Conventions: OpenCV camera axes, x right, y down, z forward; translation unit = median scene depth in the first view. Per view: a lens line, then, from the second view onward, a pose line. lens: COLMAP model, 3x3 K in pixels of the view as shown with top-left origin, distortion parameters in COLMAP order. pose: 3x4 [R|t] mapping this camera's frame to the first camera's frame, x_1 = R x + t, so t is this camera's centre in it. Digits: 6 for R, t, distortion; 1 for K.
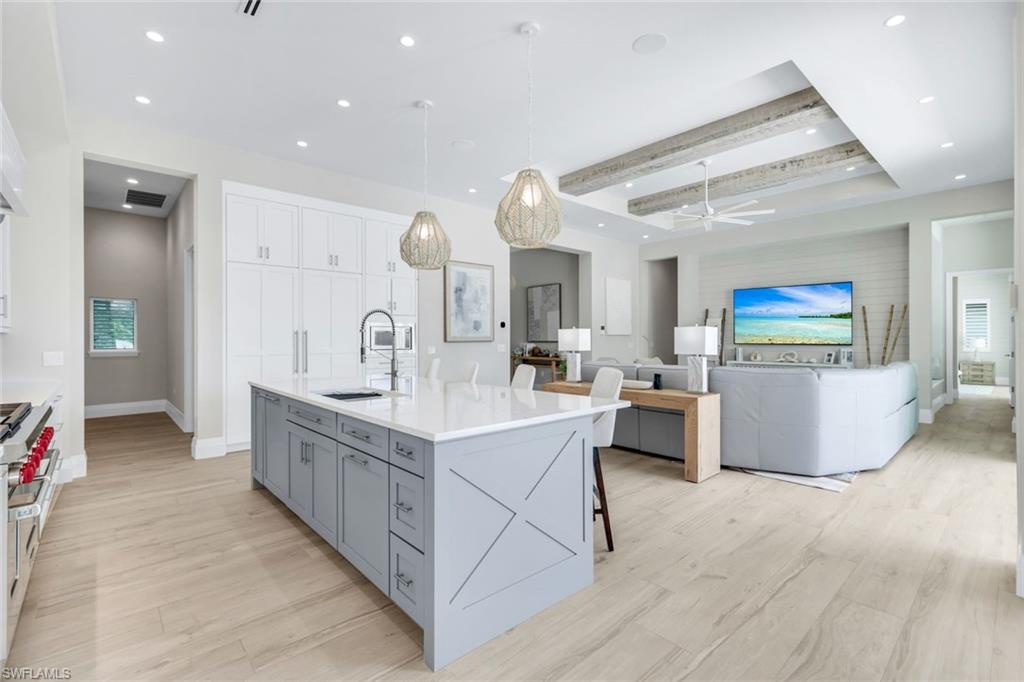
lens RADIAL K [[446.5, 0, 509.9], [0, 446.5, 339.8], [0, 0, 1]] dist [0.009937, -0.000204]
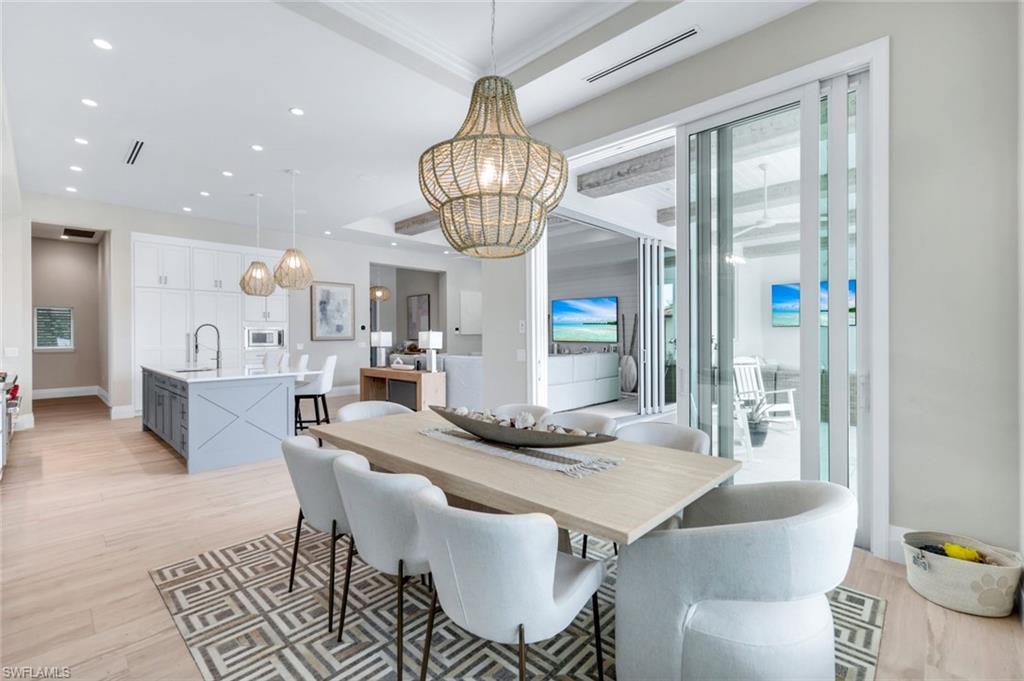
lens RADIAL K [[446.5, 0, 513.9], [0, 446.5, 338.2], [0, 0, 1]] dist [0.009937, -0.000204]
pose [[0.997550, -0.001007, 0.069953, 0.375025], [0.000730, 0.999992, 0.003982, -0.007267], [-0.069956, -0.003921, 0.997542, -0.415728]]
